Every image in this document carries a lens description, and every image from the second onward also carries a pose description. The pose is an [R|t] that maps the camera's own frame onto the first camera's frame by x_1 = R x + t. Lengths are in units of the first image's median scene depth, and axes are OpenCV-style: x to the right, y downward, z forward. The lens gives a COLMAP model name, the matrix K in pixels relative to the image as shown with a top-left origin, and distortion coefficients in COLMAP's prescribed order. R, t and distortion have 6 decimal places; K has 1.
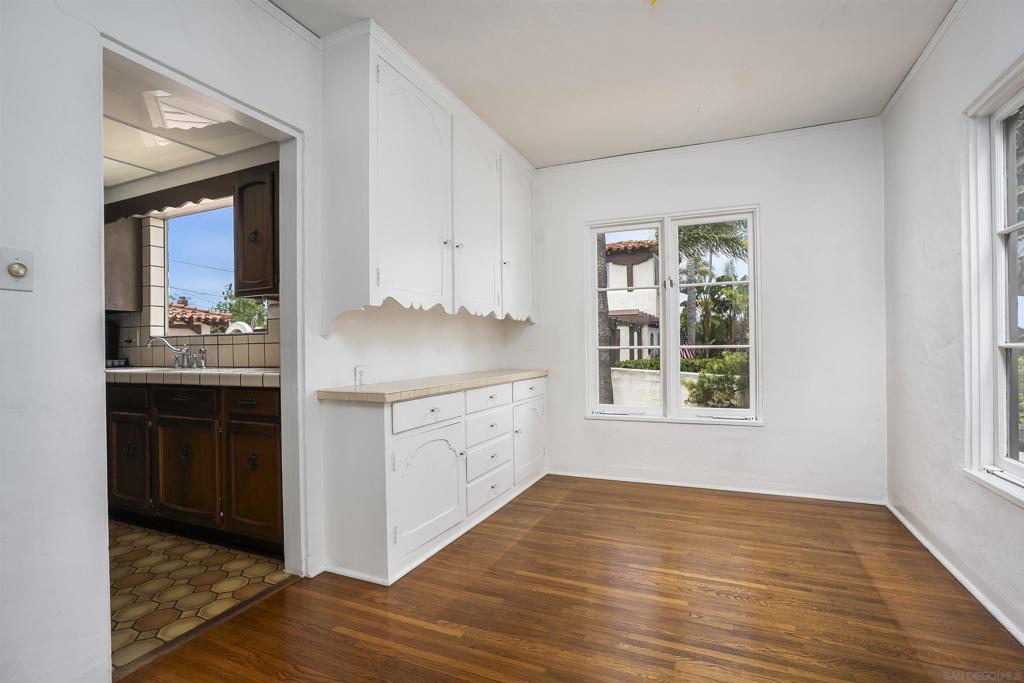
lens RADIAL K [[469.2, 0, 513.6], [0, 469.2, 350.4], [0, 0, 1]] dist [-0.040880, 0.014783]
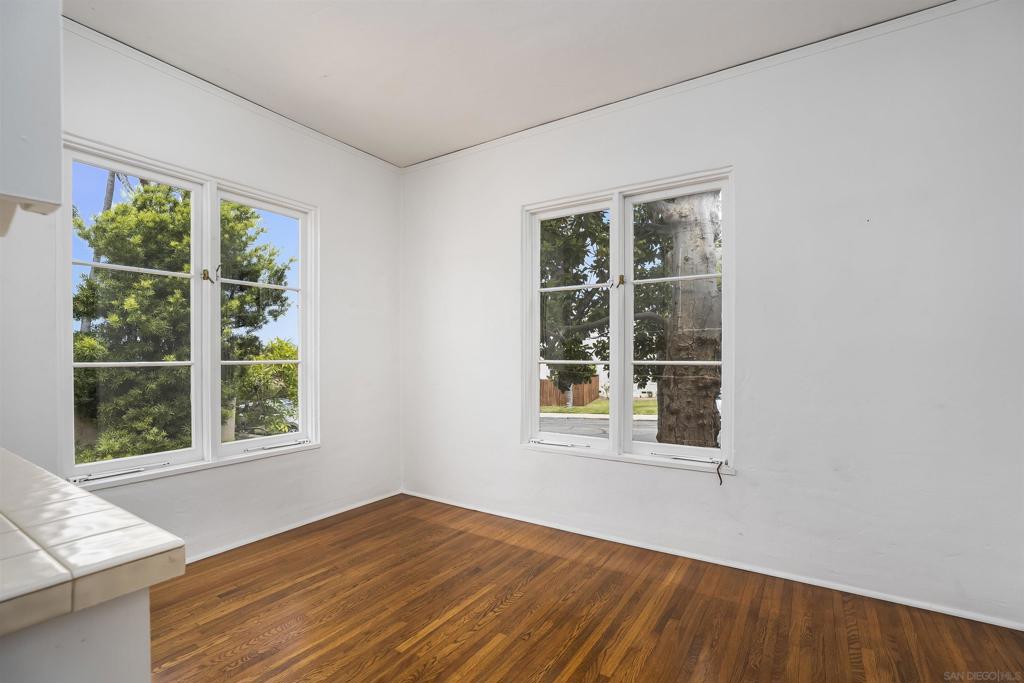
lens RADIAL K [[469.2, 0, 513.6], [0, 469.2, 350.4], [0, 0, 1]] dist [-0.040880, 0.014783]
pose [[0.159250, 0.021989, 0.986993, -0.511789], [0.004483, 0.999725, -0.022996, -0.005978], [-0.987228, 0.008087, 0.159107, 0.754315]]
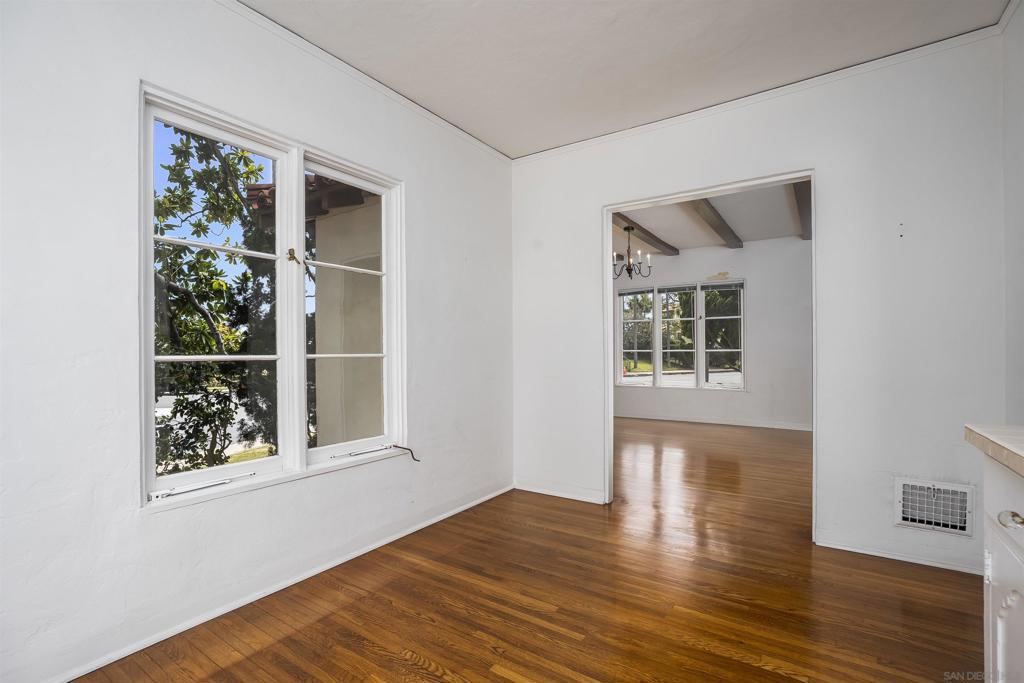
lens RADIAL K [[469.2, 0, 513.6], [0, 469.2, 350.4], [0, 0, 1]] dist [-0.040880, 0.014783]
pose [[-0.984121, 0.016513, 0.176727, 0.170767], [0.017768, 0.999827, 0.005523, -0.016083], [-0.176605, 0.008576, -0.984244, 1.641735]]
